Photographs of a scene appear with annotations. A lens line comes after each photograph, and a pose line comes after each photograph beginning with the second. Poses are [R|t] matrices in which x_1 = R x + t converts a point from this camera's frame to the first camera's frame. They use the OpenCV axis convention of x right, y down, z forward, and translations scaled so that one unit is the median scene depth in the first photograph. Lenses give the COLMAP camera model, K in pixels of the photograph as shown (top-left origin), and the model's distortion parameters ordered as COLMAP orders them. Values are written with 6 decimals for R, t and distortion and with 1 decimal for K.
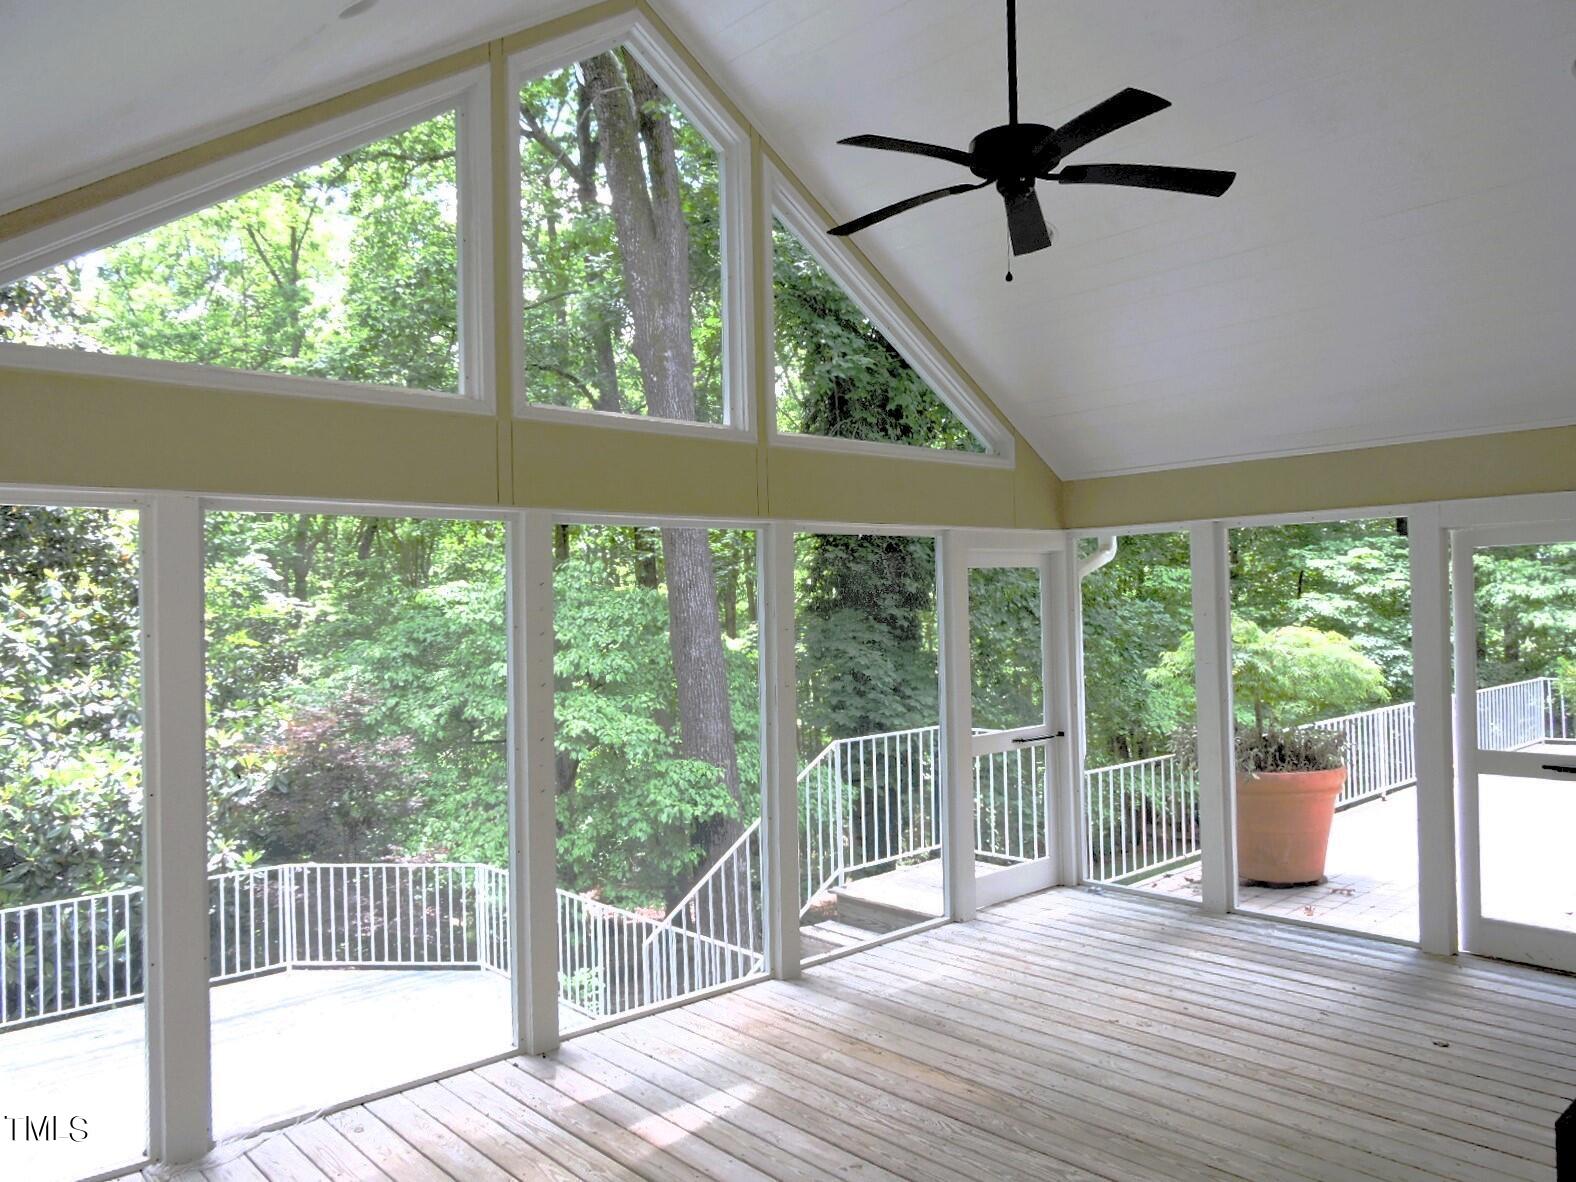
lens RADIAL K [[1123.2, 0, 797.7], [0, 1123.2, 592.6], [0, 0, 1]] dist [-0.006855, -0.003536]
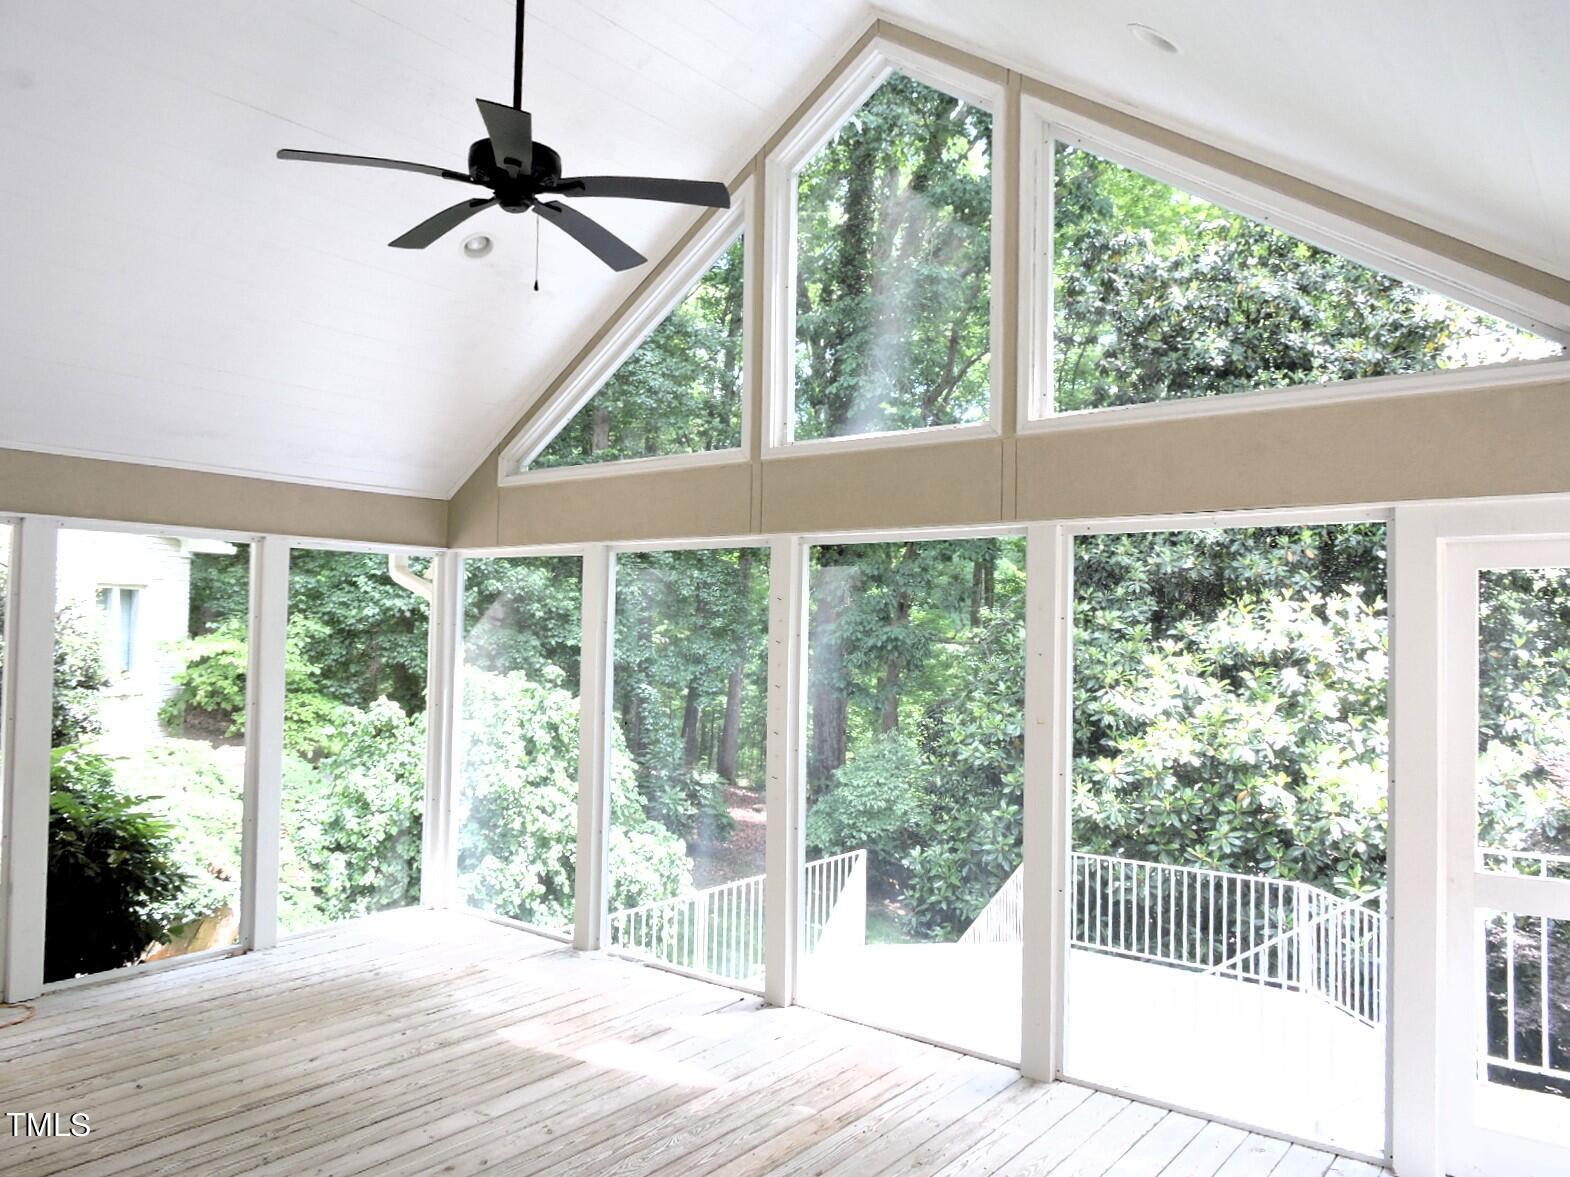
lens RADIAL K [[1118.9, 0, 794.4], [0, 1118.9, 593.4], [0, 0, 1]] dist [-0.006855, -0.003536]
pose [[0.164864, -0.010307, -0.986262, 0.787629], [0.002561, 0.999946, -0.010022, -0.006966], [0.986313, -0.000874, 0.164881, 0.698735]]
